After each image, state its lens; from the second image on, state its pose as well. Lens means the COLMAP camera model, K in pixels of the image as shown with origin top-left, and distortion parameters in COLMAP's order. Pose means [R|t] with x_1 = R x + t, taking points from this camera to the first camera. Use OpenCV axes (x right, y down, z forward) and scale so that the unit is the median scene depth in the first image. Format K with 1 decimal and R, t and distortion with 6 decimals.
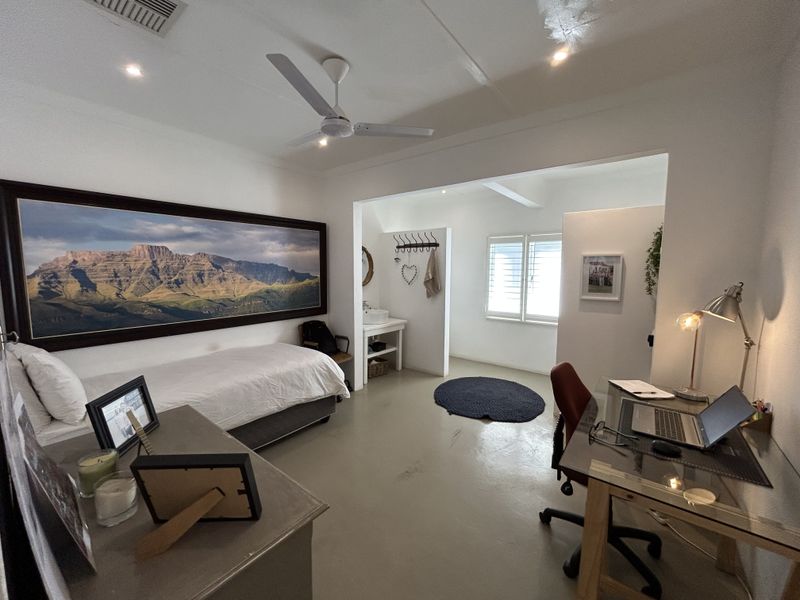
lens RADIAL K [[323.5, 0, 398.9], [0, 323.5, 301.0], [0, 0, 1]] dist [0.001454, 0.000054]
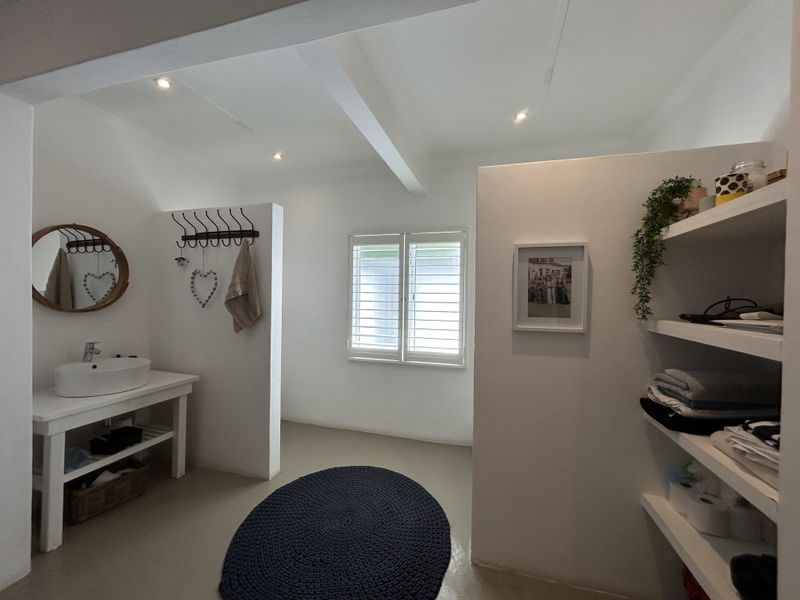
lens RADIAL K [[323.5, 0, 397.4], [0, 323.5, 297.4], [0, 0, 1]] dist [0.001454, 0.000054]
pose [[0.928806, 0.009074, 0.370455, 0.136814], [0.026152, 0.995603, -0.089953, -0.011545], [-0.369642, 0.093237, 0.924484, 0.408903]]
